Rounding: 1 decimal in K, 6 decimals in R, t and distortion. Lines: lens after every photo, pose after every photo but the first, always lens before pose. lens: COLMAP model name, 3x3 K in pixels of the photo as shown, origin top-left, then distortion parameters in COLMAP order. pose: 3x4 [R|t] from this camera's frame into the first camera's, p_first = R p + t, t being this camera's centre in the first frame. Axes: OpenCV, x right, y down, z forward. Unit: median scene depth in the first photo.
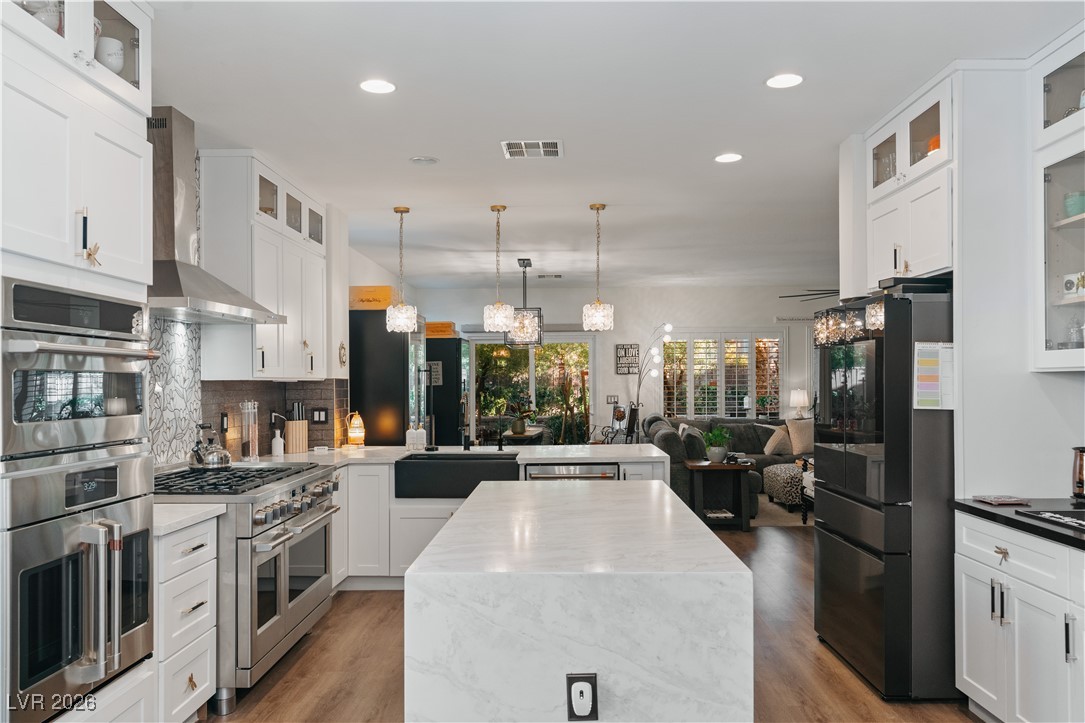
lens RADIAL K [[811.1, 0, 558.7], [0, 811.1, 378.1], [0, 0, 1]] dist [-0.002395, 0.007641]
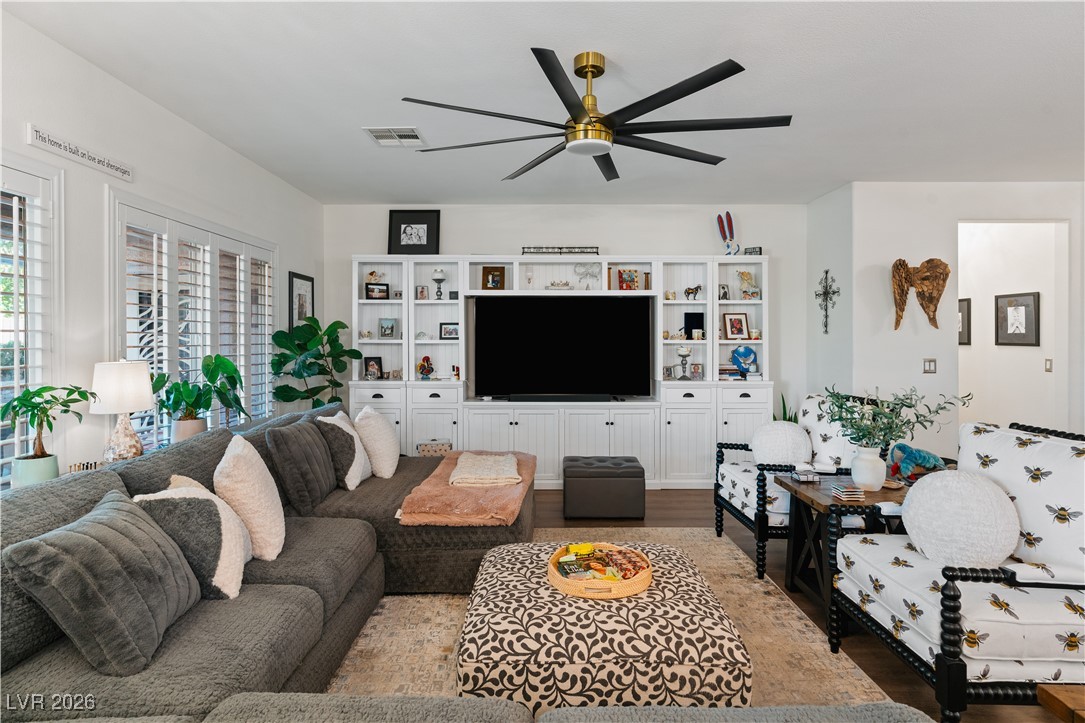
lens RADIAL K [[583.4, 0, 553.2], [0, 583.4, 337.6], [0, 0, 1]] dist [0.002447, 0.001971]
pose [[-0.013120, 0.007754, 0.999884, 0.114382], [-0.005259, 0.999956, -0.007824, 0.011976], [-0.999900, -0.005361, -0.013079, 1.997749]]
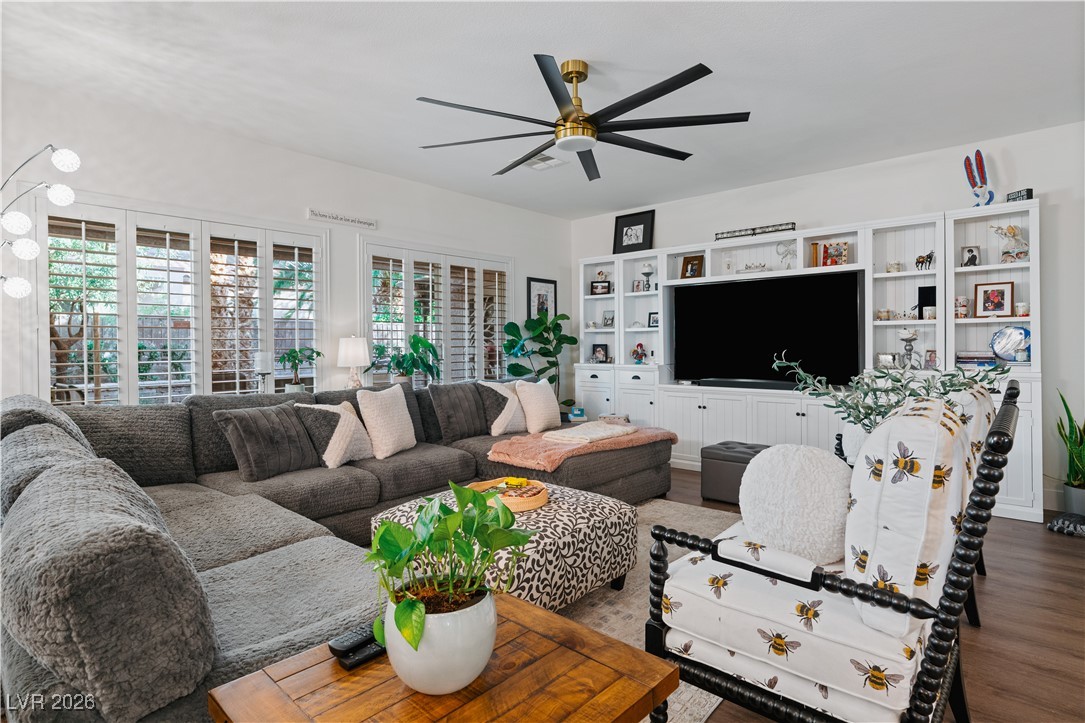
lens RADIAL K [[570.7, 0, 538.8], [0, 570.7, 346.7], [0, 0, 1]] dist [-0.001285, 0.003934]
pose [[0.658168, -0.002655, 0.752866, 0.185087], [0.000413, 0.999995, 0.003165, 0.048054], [-0.752871, -0.001773, 0.658166, 1.533212]]
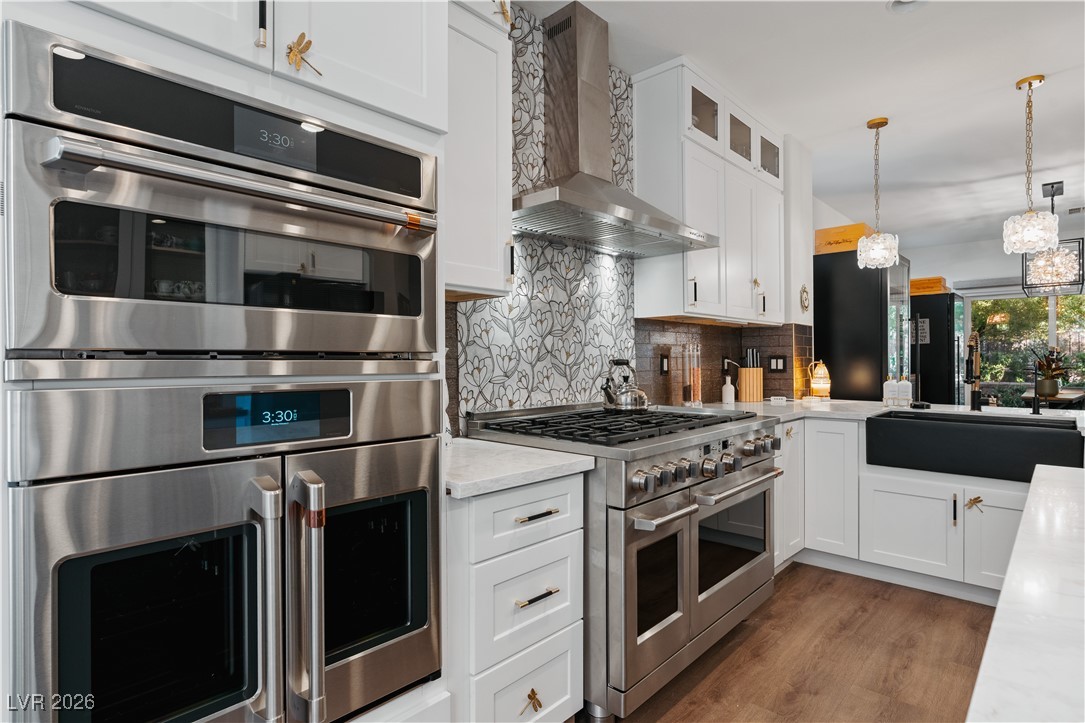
lens RADIAL K [[570.7, 0, 535.0], [0, 570.7, 357.9], [0, 0, 1]] dist [-0.001285, 0.003934]
pose [[0.737968, 0.001855, -0.674833, -0.076655], [0.003382, 0.999973, 0.006447, 0.046814], [0.674827, -0.007040, 0.737942, 0.441552]]
